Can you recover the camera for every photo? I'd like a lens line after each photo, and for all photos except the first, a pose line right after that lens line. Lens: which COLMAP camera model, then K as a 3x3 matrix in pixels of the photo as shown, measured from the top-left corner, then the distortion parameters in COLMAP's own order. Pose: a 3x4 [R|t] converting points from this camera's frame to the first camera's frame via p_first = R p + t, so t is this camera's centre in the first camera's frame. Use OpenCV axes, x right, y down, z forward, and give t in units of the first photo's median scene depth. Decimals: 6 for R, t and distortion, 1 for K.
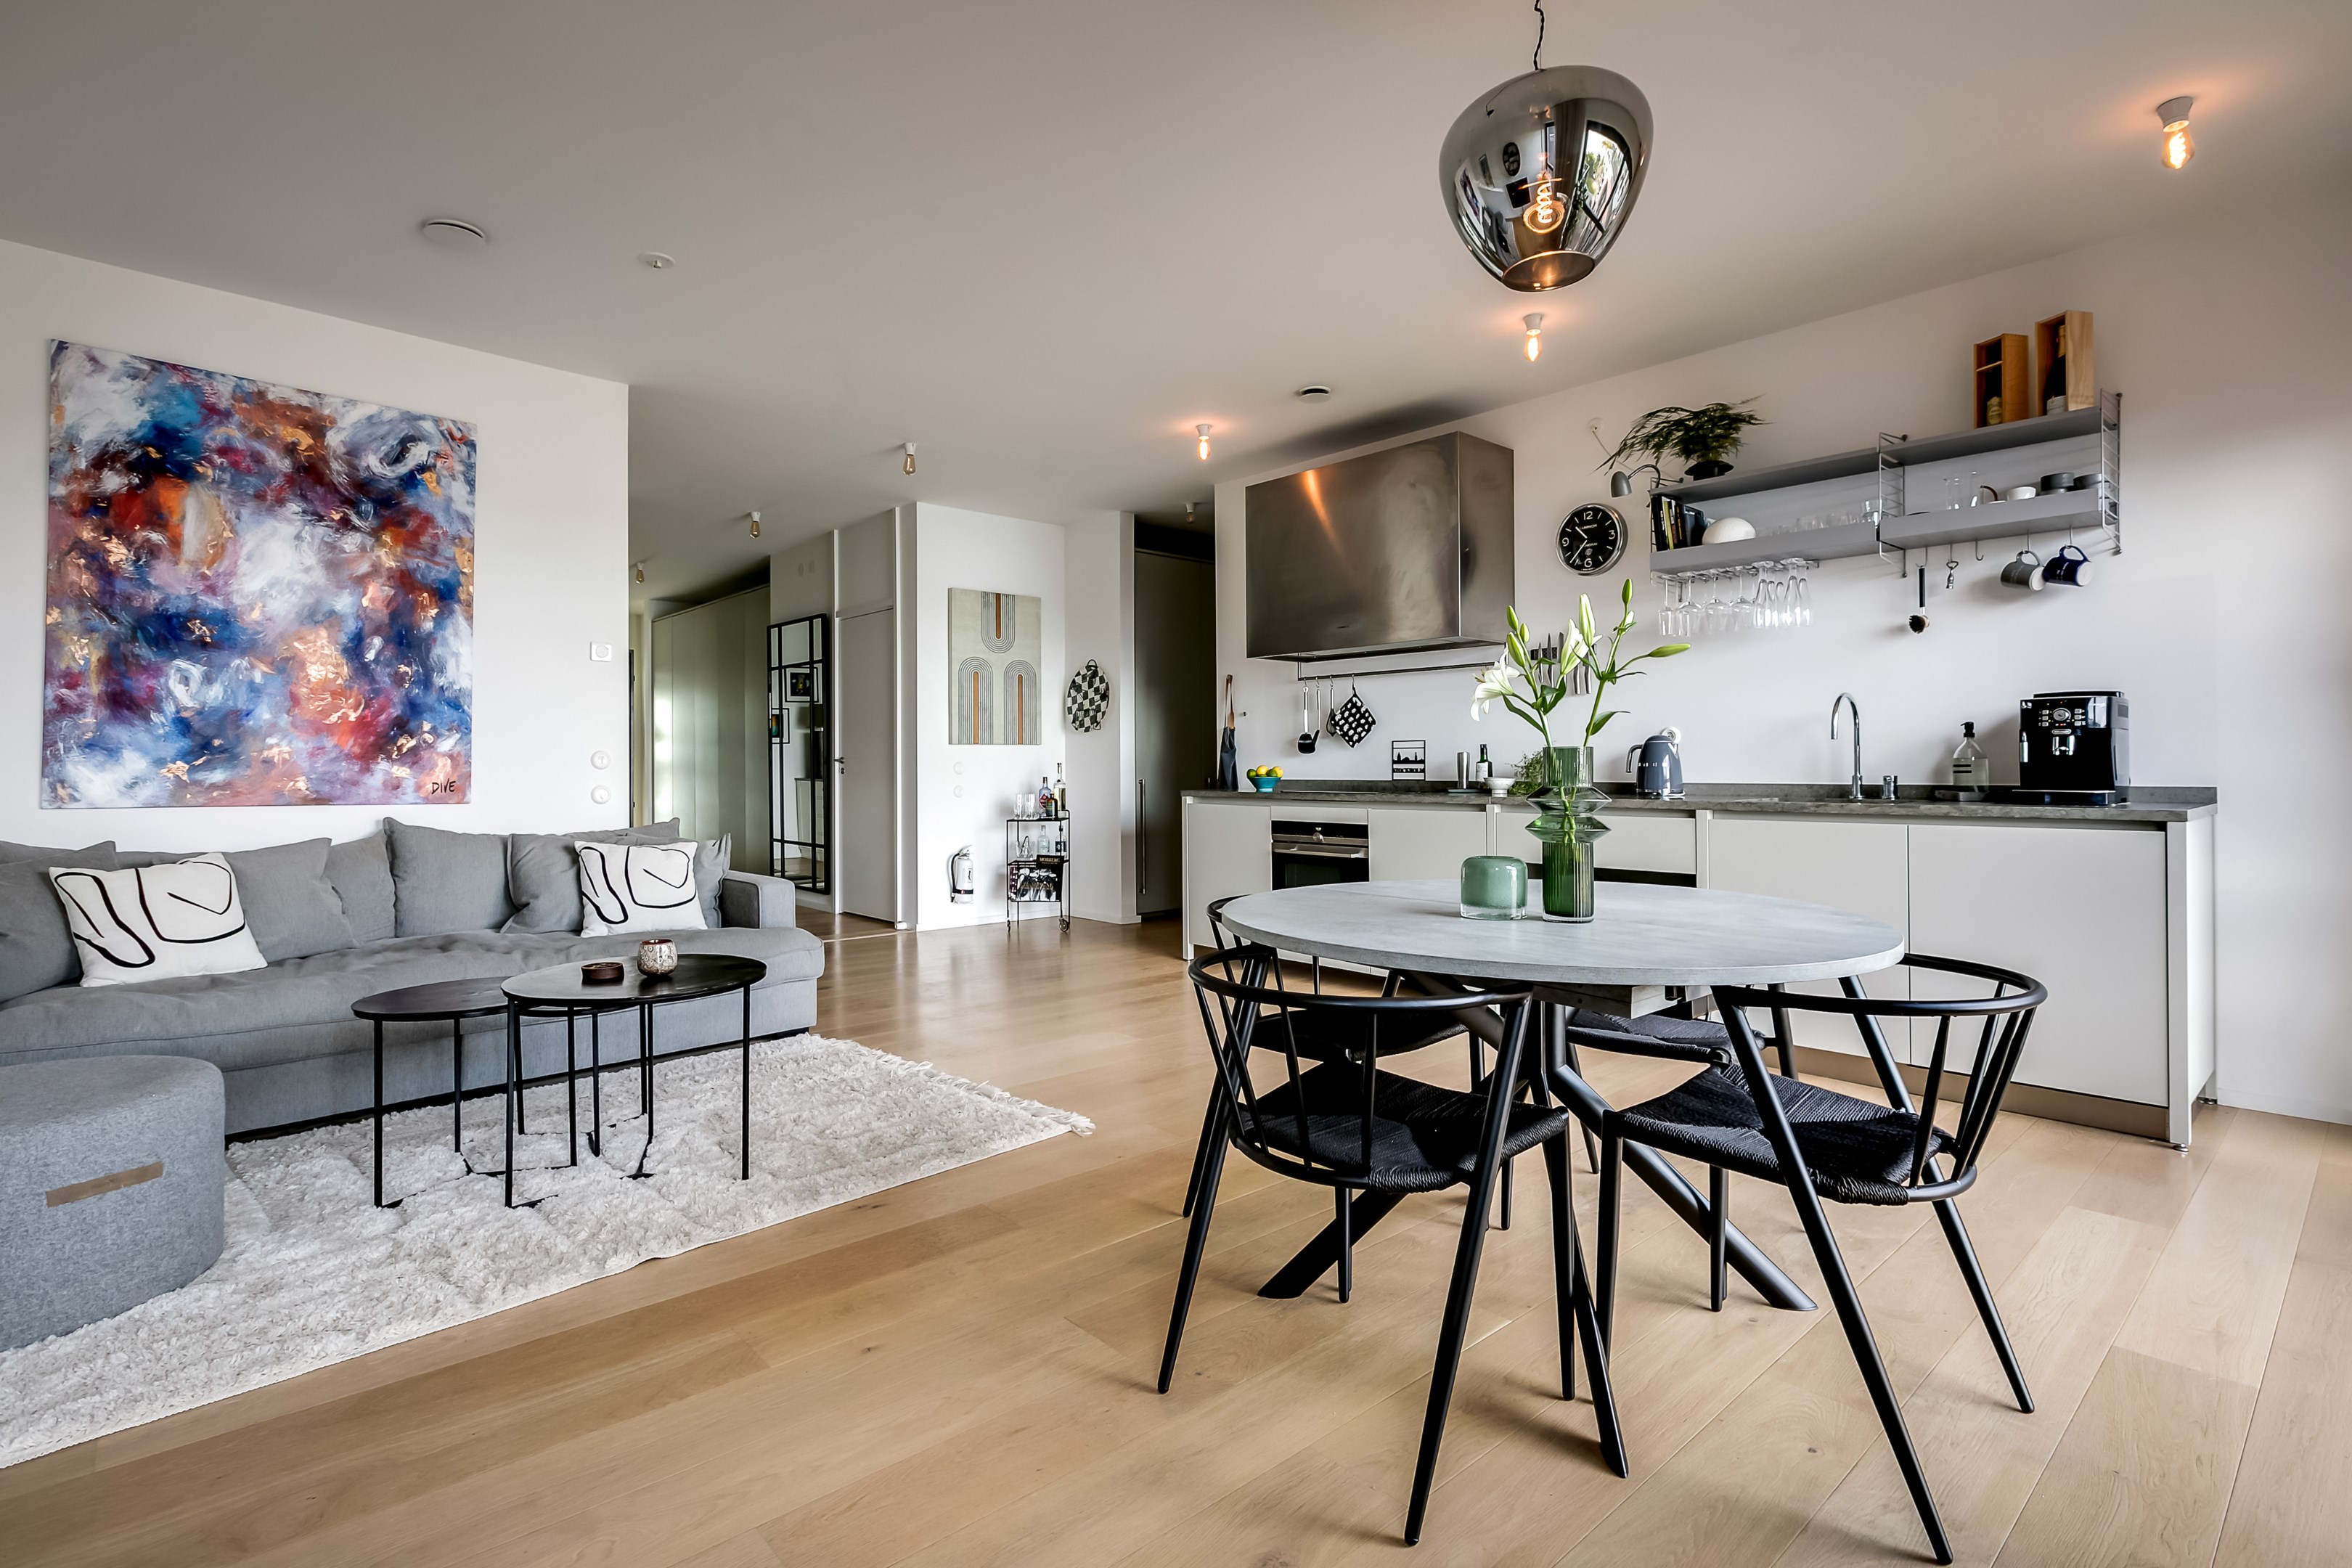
lens RADIAL K [[1118.5, 0, 1180.2], [0, 1118.5, 773.4], [0, 0, 1]] dist [-0.000618, -0.000822]
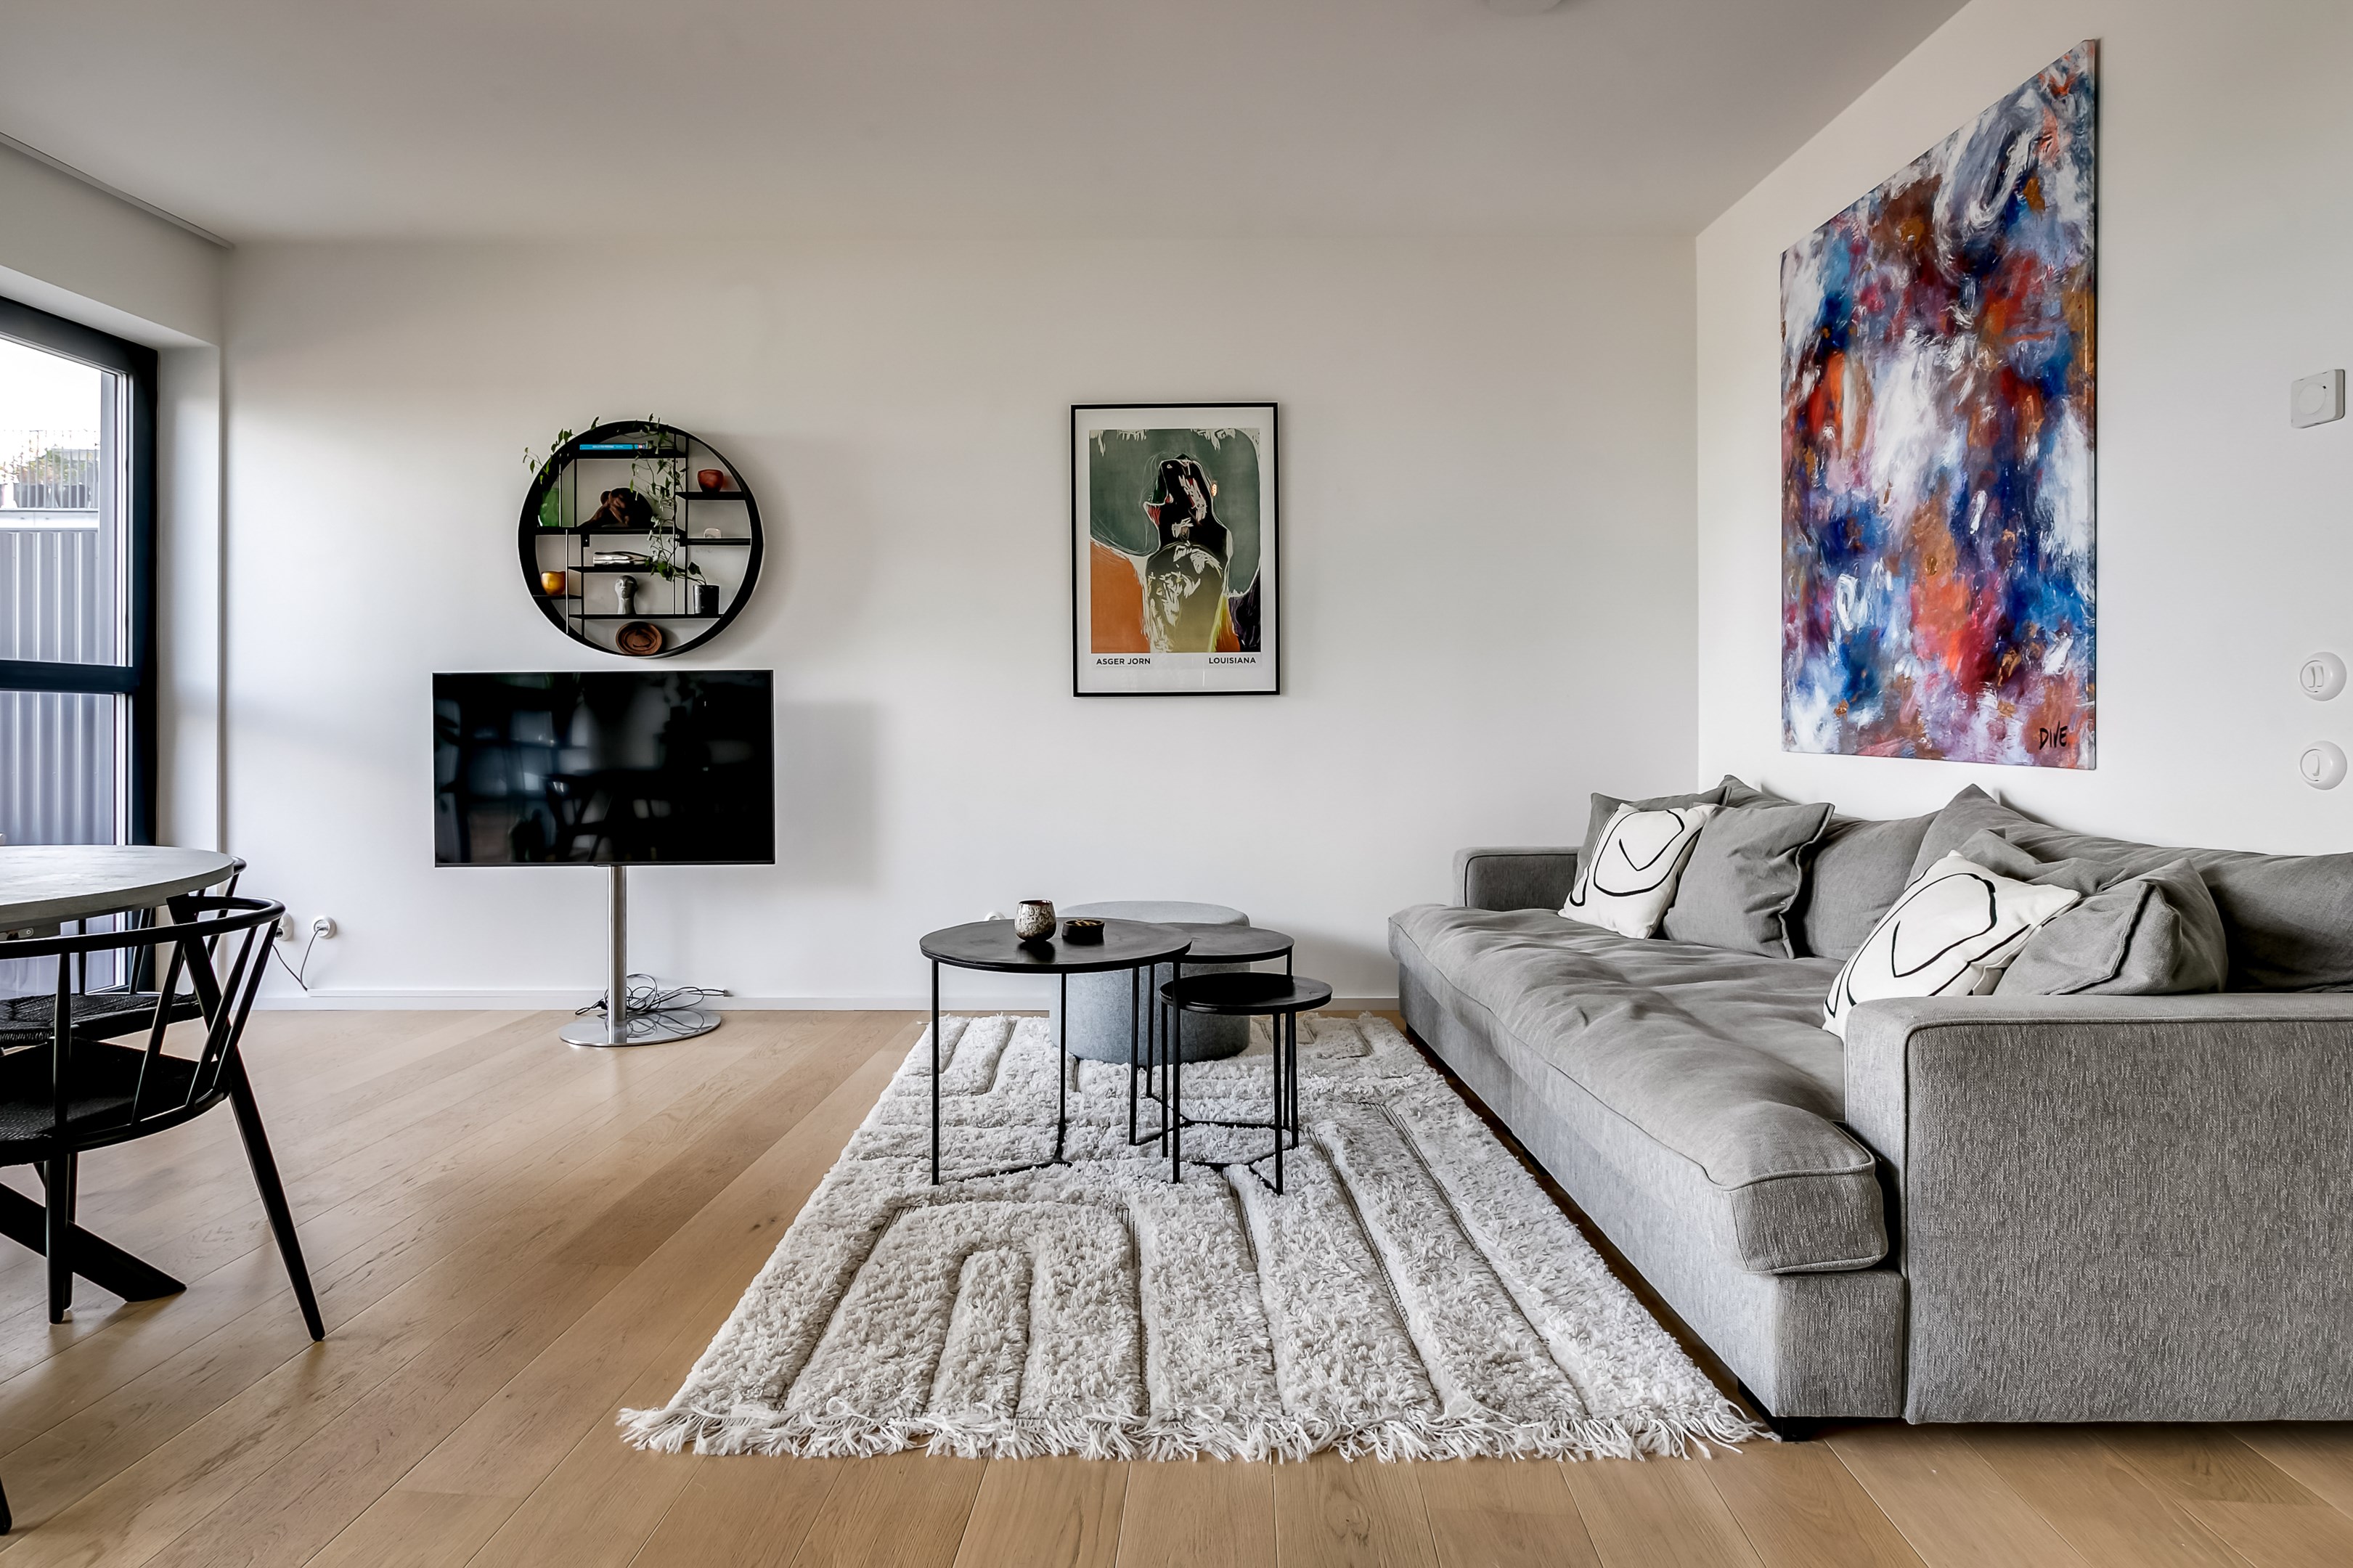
lens RADIAL K [[1237.3, 0, 1179.9], [0, 1237.3, 728.5], [0, 0, 1]] dist [-0.021974, 0.009368]
pose [[-0.707208, 0.006062, -0.706979, 0.074927], [0.000361, 0.999966, 0.008213, 0.003040], [0.707005, 0.005553, -0.707187, 1.180632]]
